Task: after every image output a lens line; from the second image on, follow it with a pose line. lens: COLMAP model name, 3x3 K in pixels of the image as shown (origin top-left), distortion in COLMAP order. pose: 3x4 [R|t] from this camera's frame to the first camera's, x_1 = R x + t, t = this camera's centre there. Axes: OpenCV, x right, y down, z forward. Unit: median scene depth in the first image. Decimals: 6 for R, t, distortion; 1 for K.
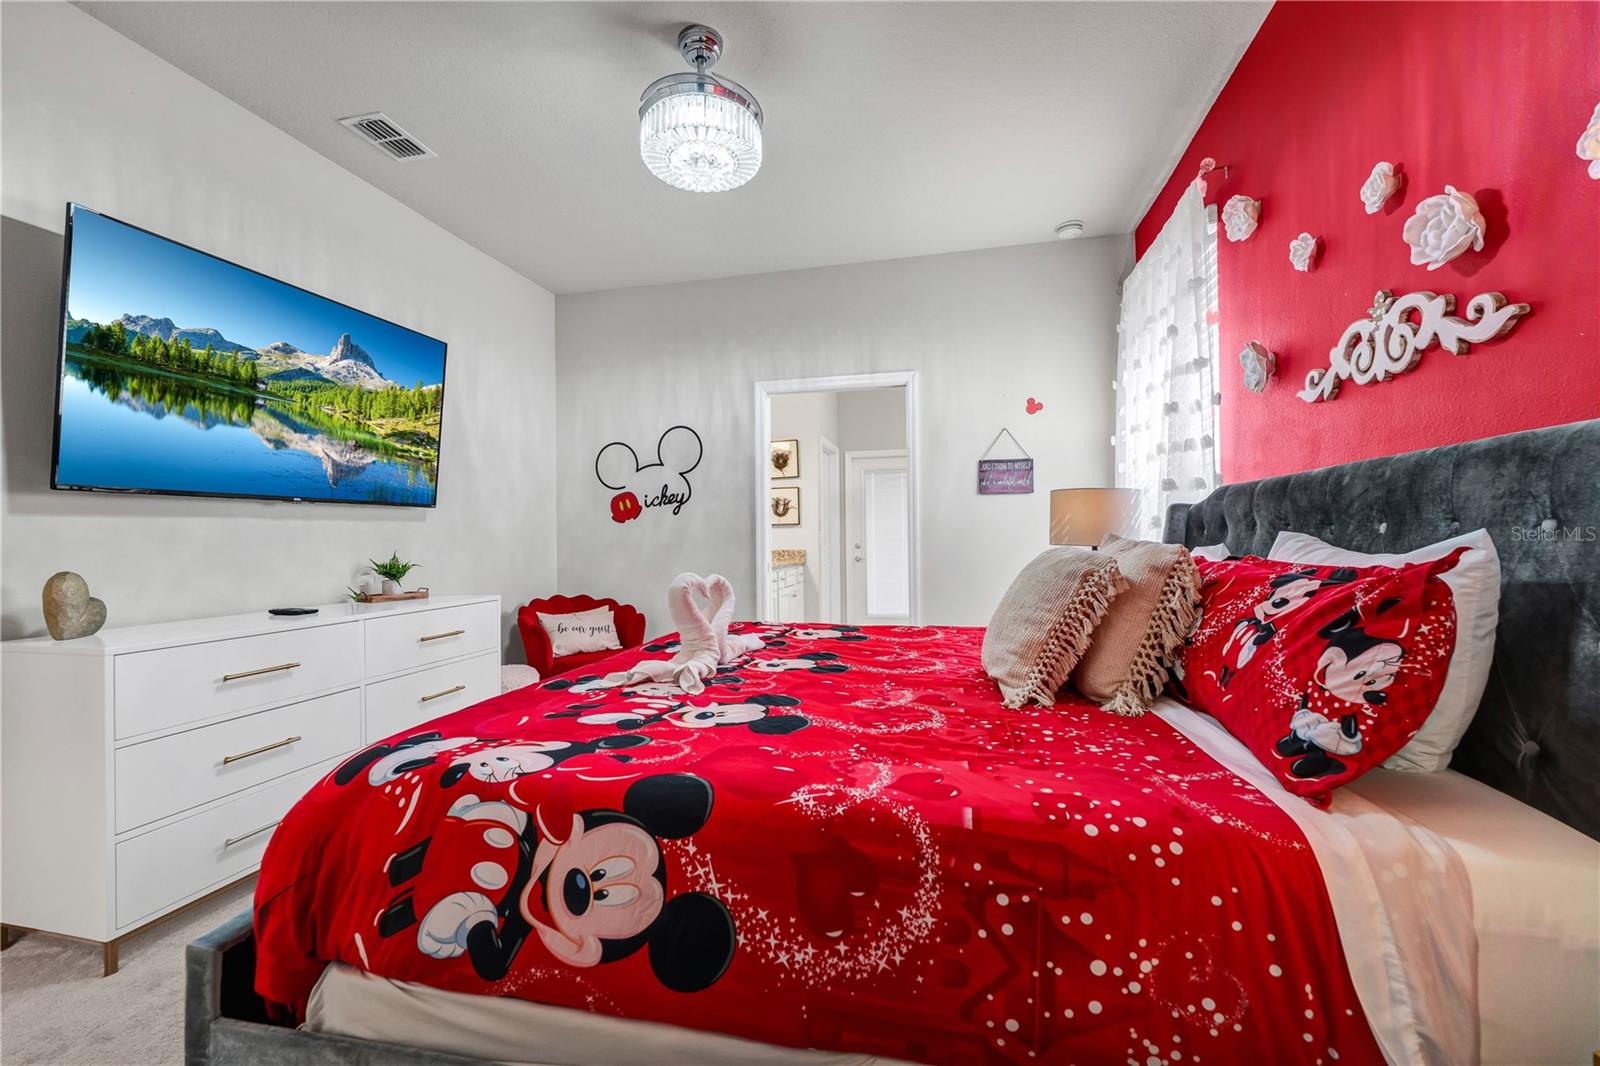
lens RADIAL K [[651.3, 0, 784.9], [0, 651.3, 537.2], [0, 0, 1]] dist [-0.000747, -0.000270]
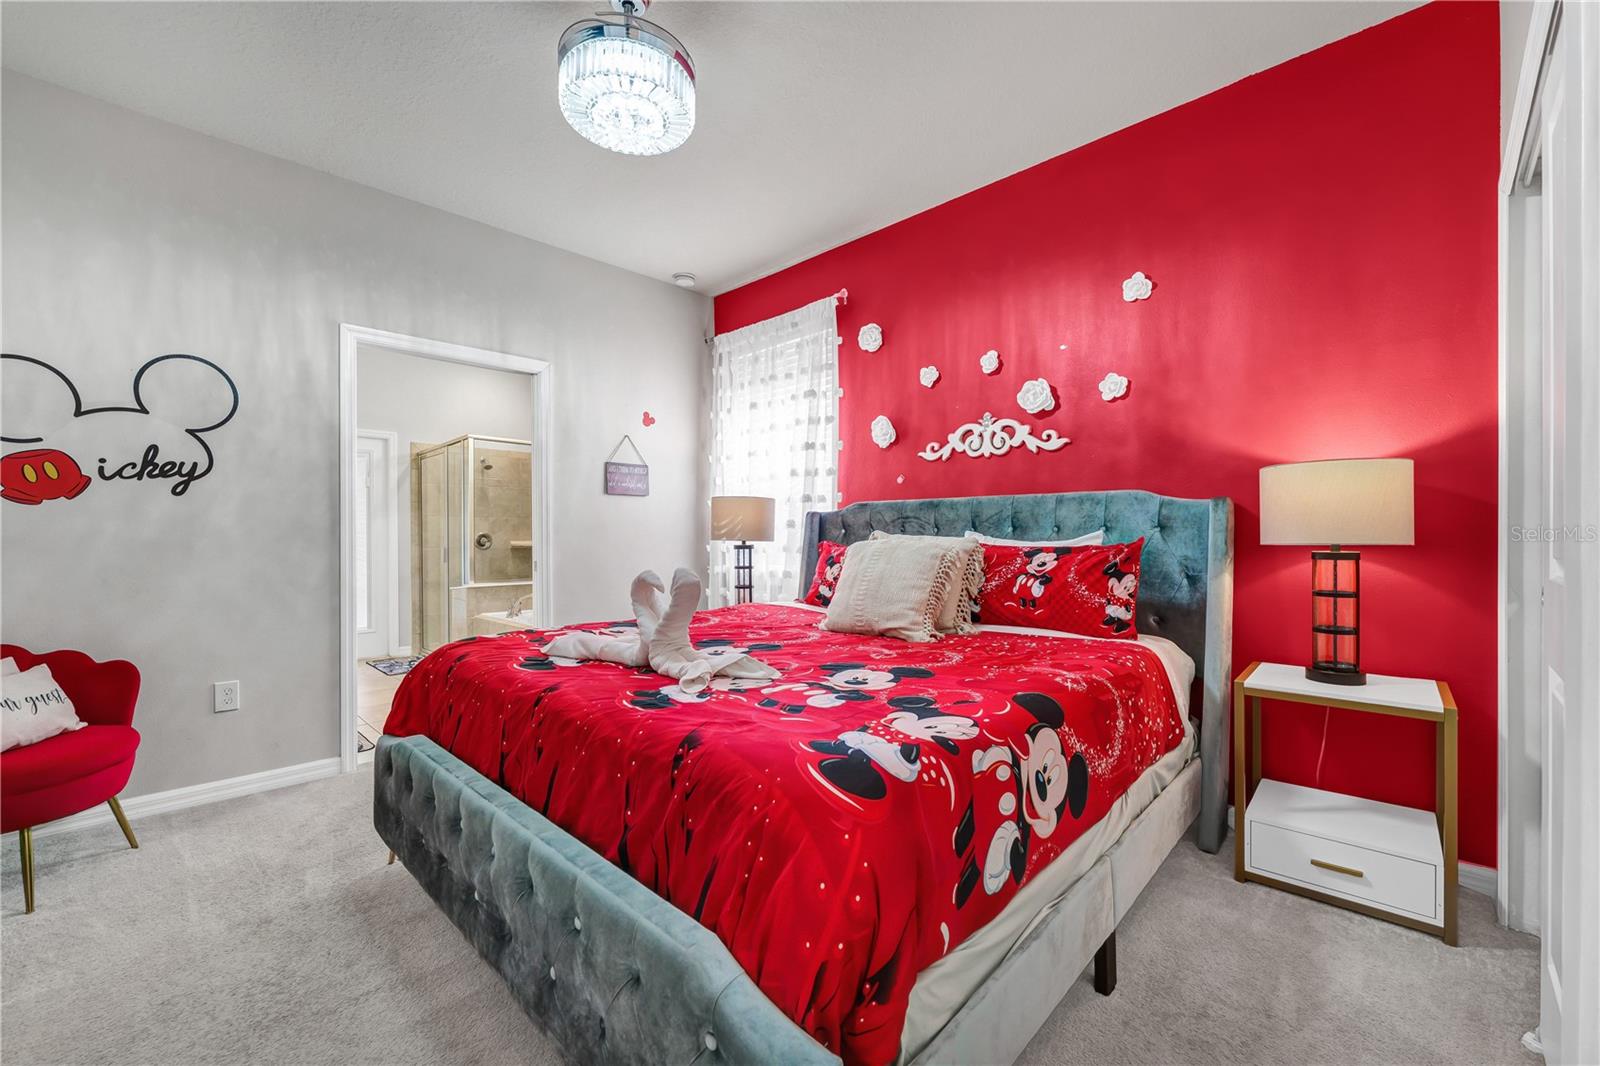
lens RADIAL K [[651.3, 0, 803.3], [0, 651.3, 535.1], [0, 0, 1]] dist [-0.000747, -0.000270]
pose [[0.506648, 0.006514, 0.862129, -1.146768], [-0.002254, 0.999978, -0.006231, 0.017087], [-0.862150, 0.001213, 0.506651, 0.479726]]
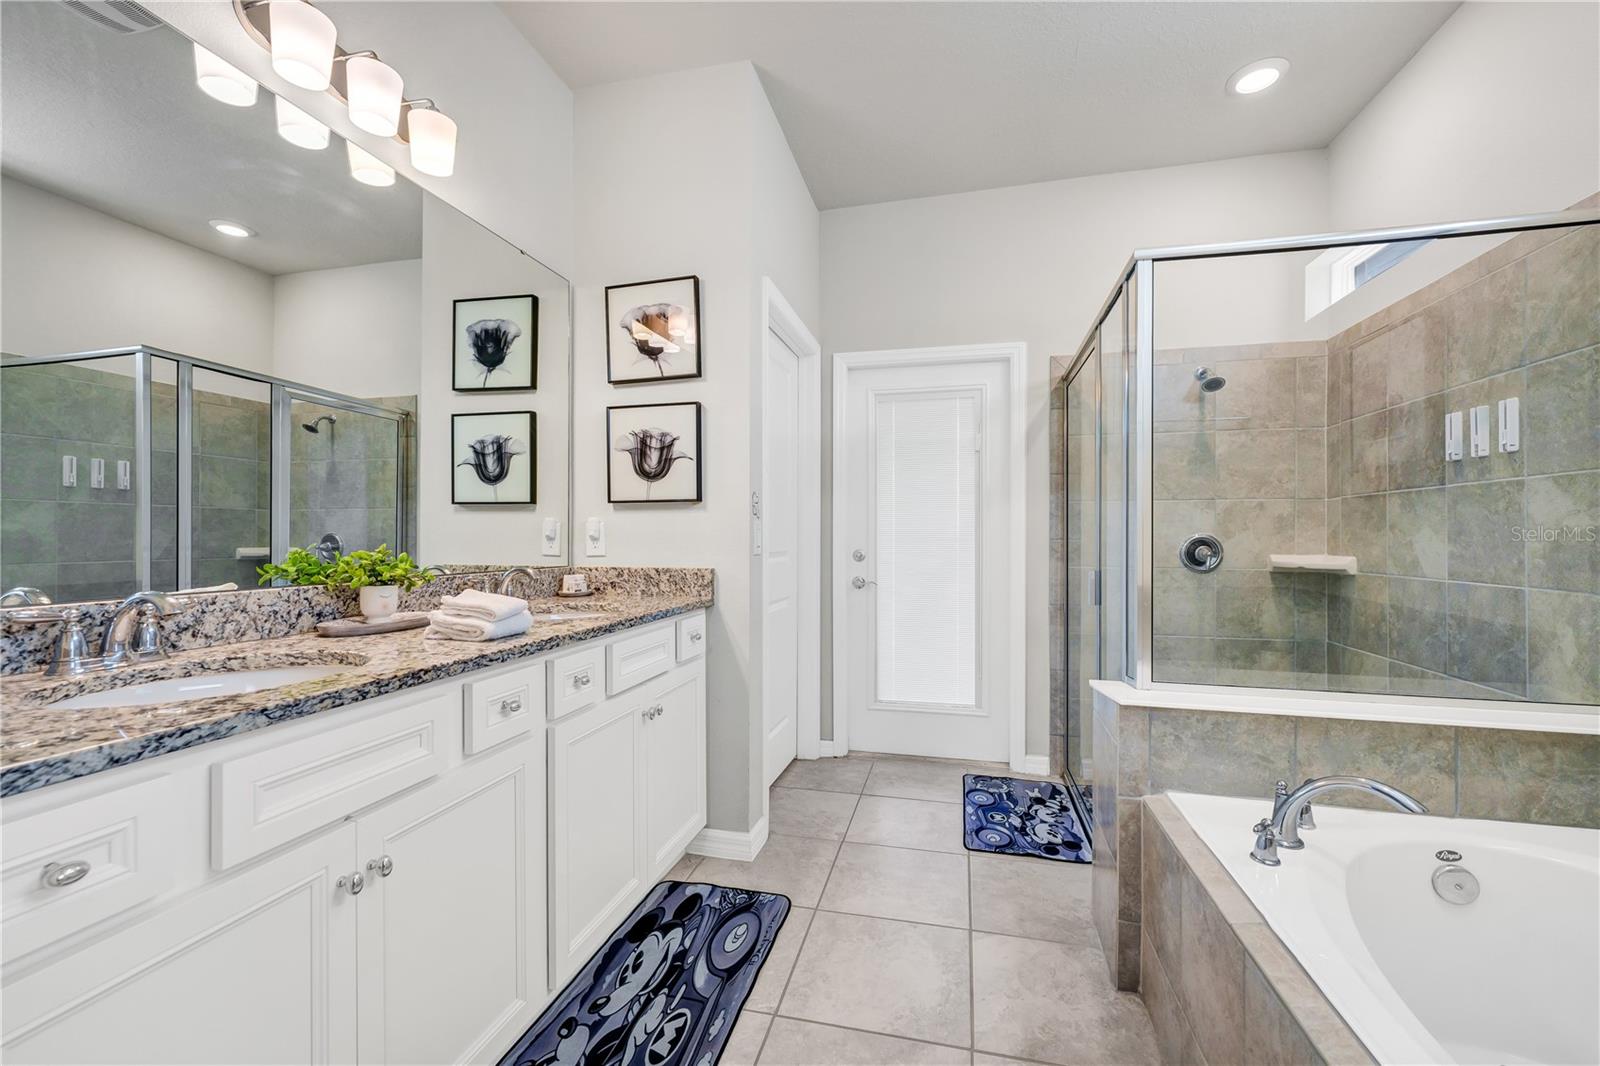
lens RADIAL K [[651.3, 0, 790.6], [0, 651.3, 533.3], [0, 0, 1]] dist [-0.000747, -0.000270]
pose [[0.999804, 0.013517, -0.014471, 0.336269], [-0.013579, 0.999899, -0.004209, -0.001039], [0.014413, 0.004404, 0.999886, 2.587775]]
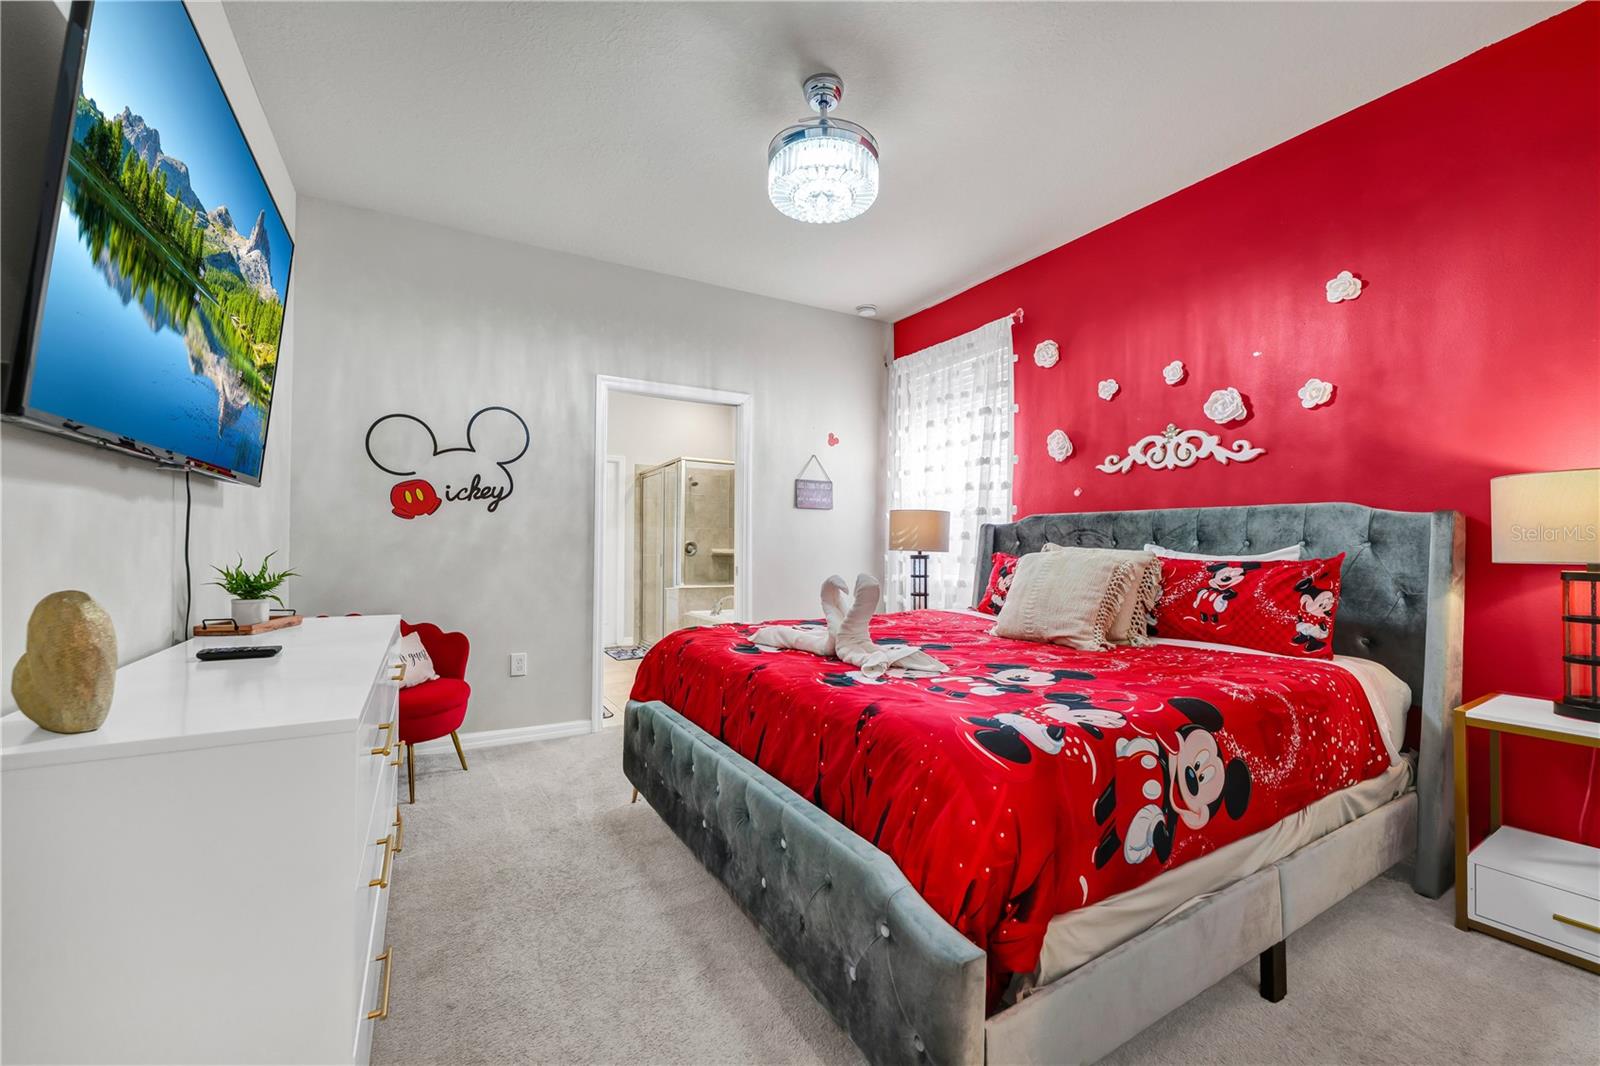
lens RADIAL K [[651.3, 0, 797.8], [0, 651.3, 536.0], [0, 0, 1]] dist [-0.000747, -0.000270]
pose [[0.725331, 0.023116, 0.688012, -1.305970], [-0.014420, 0.999727, -0.018386, 0.017648], [-0.688250, 0.003415, 0.725466, 0.351730]]
